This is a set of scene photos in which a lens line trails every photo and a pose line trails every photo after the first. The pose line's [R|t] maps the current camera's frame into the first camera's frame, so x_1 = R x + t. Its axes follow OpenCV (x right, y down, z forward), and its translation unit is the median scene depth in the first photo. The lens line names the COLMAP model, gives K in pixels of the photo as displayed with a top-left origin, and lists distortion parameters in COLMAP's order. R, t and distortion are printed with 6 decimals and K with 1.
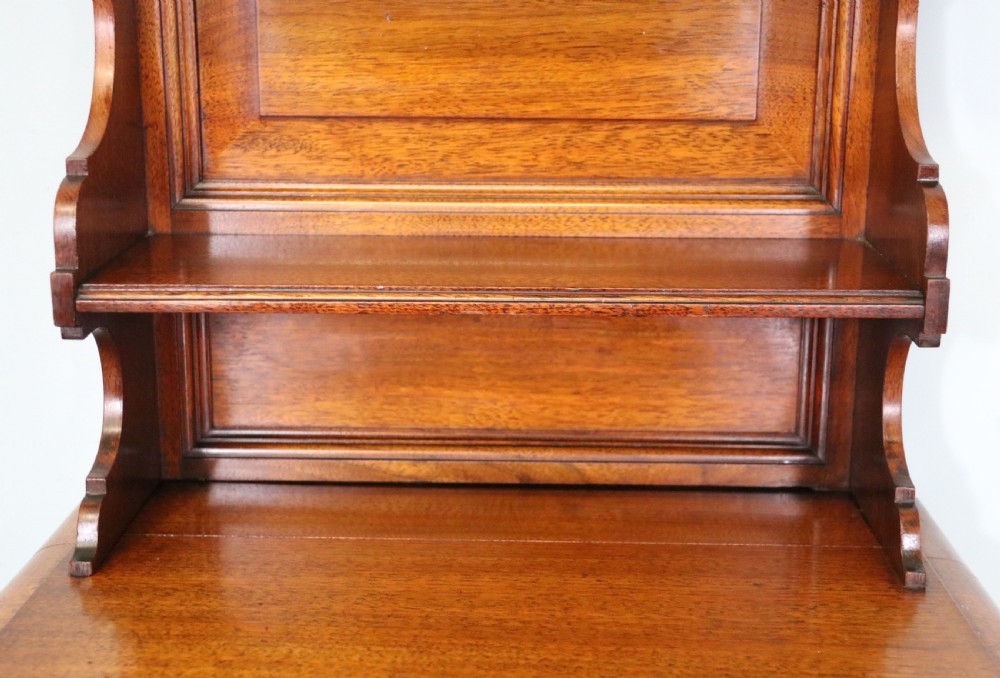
lens RADIAL K [[1479.2, 0, 518.0], [0, 1479.2, 347.3], [0, 0, 1]] dist [0.046162, 0.000000]
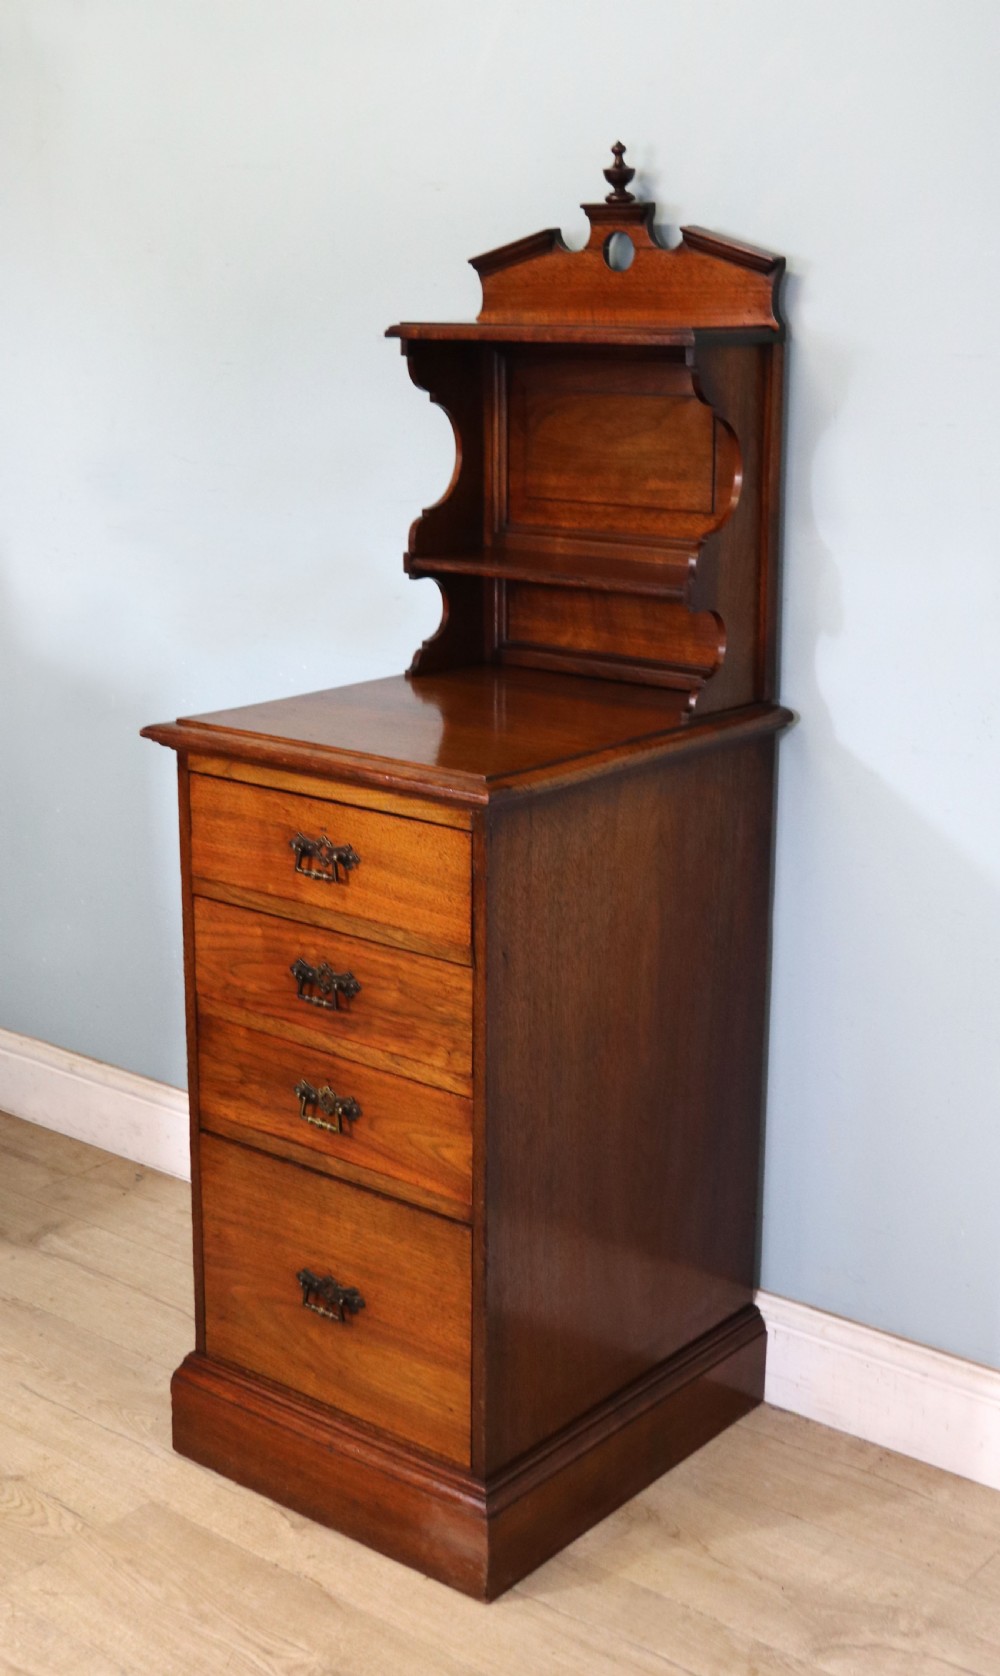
lens RADIAL K [[2176.4, 0, 548.1], [0, 2176.4, 779.3], [0, 0, 1]] dist [-0.051643, 0.000000]
pose [[0.798664, 0.135805, -0.586253, 1.821601], [-0.149036, 0.988491, 0.025949, 0.173555], [0.583030, 0.066648, 0.809712, -1.595931]]
